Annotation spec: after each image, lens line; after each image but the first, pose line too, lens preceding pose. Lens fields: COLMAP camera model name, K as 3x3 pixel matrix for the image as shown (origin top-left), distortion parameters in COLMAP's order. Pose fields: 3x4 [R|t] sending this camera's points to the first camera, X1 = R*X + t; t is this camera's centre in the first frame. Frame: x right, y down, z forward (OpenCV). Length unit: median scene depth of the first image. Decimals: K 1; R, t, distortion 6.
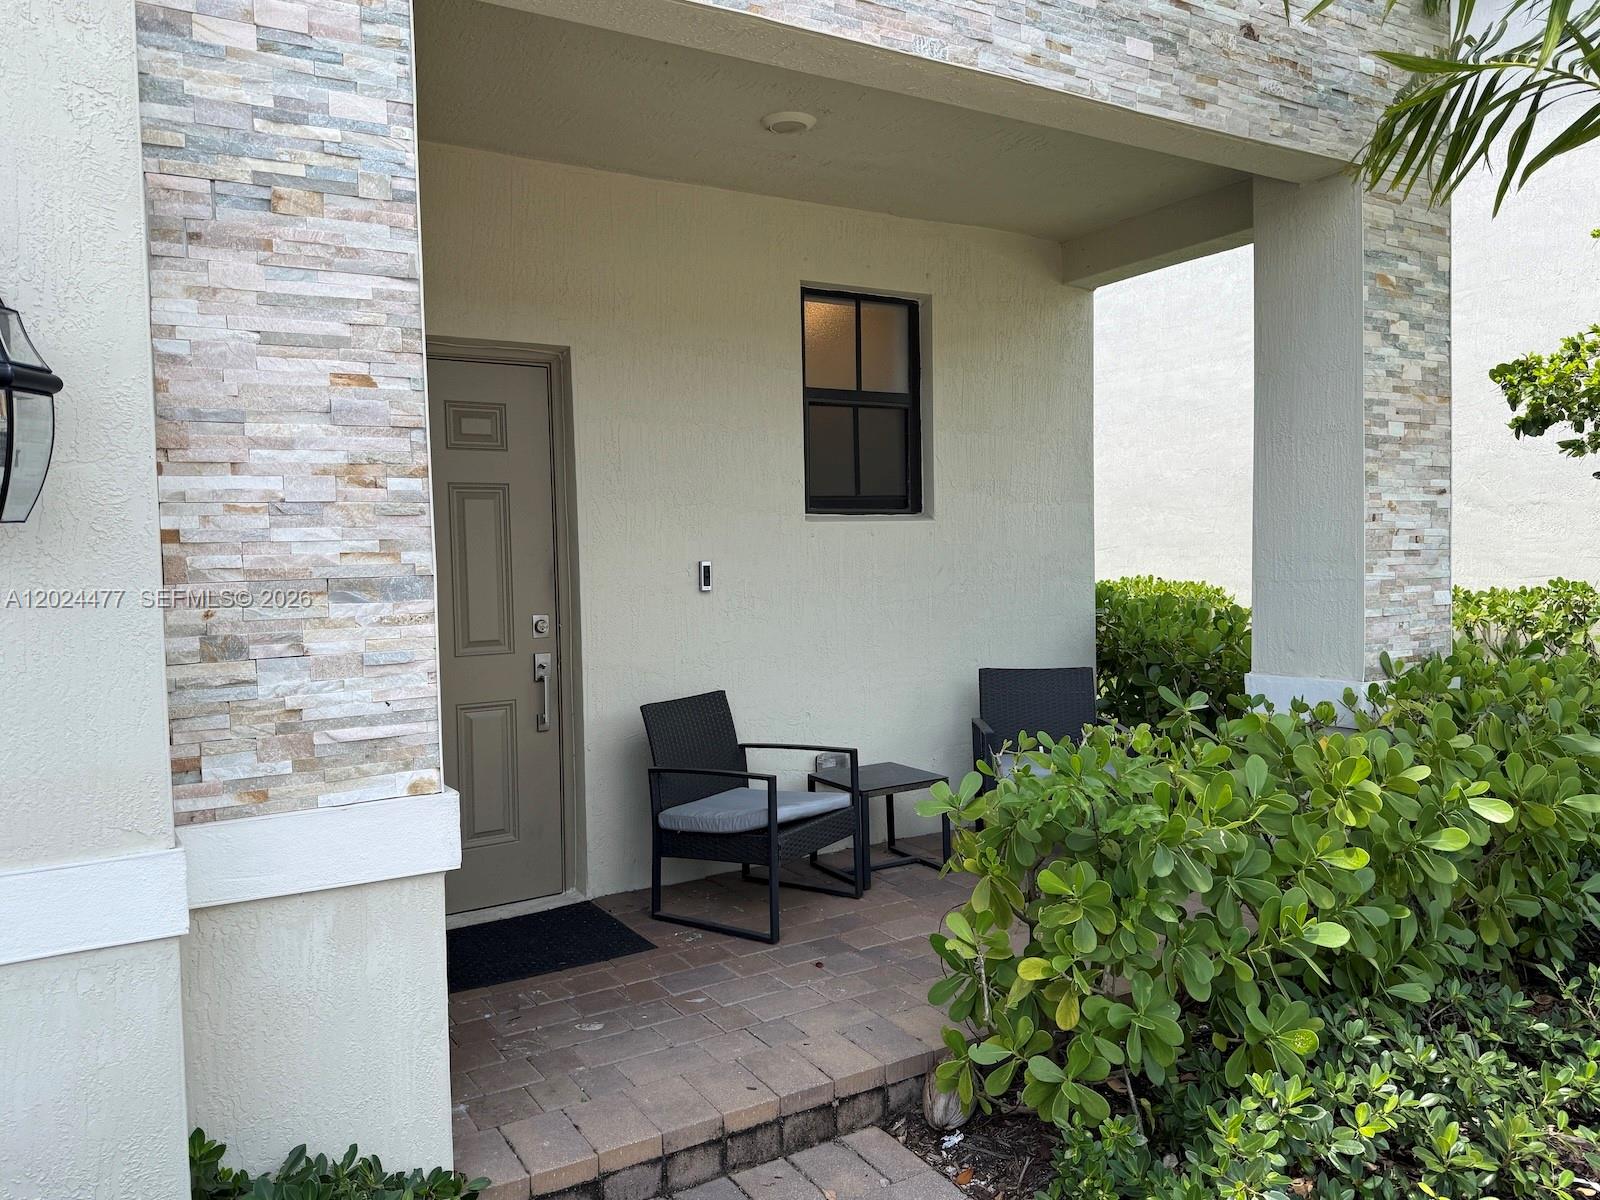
lens RADIAL K [[1180.0, 0, 785.3], [0, 1180.0, 601.8], [0, 0, 1]] dist [0.007756, -0.008110]
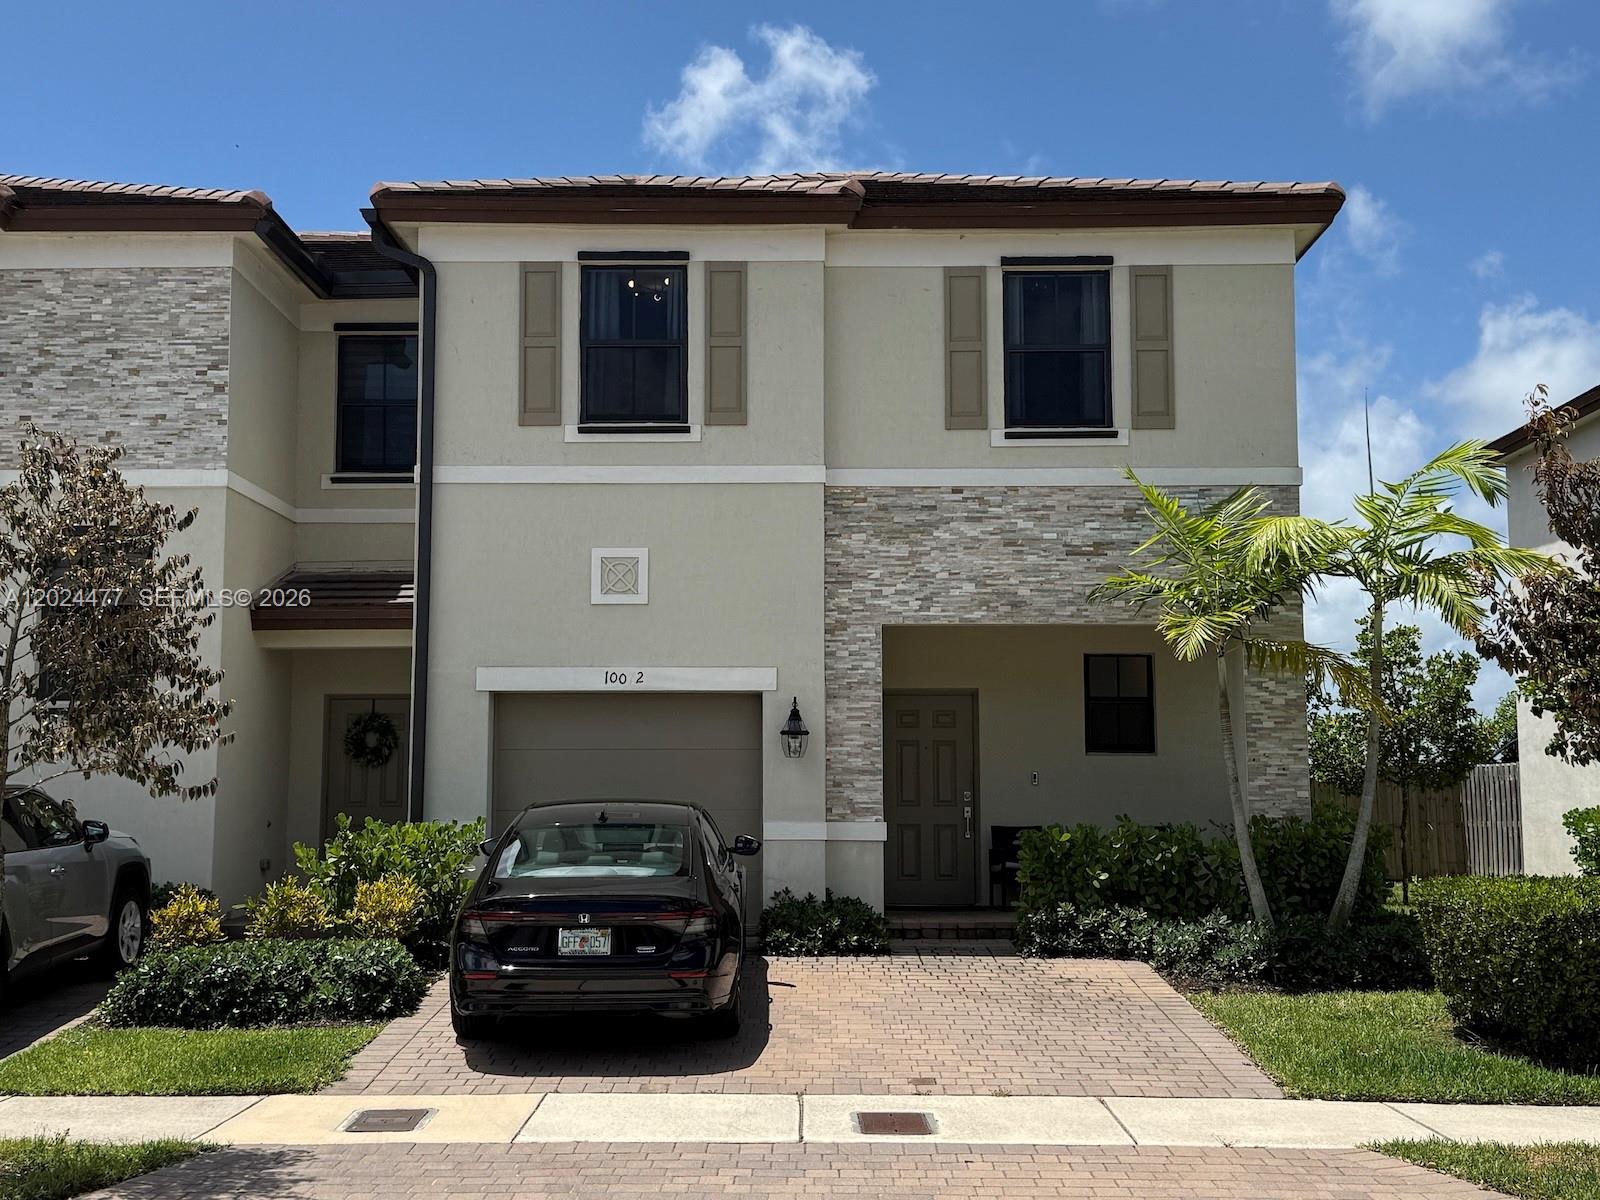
lens RADIAL K [[1475.9, 0, 783.7], [0, 1475.9, 615.6], [0, 0, 1]] dist [0.070287, 0.000000]
pose [[0.837841, -0.037049, -0.544656, 2.404815], [-0.044559, 0.989724, -0.135869, 0.171294], [0.544093, 0.138106, 0.827581, -3.804927]]
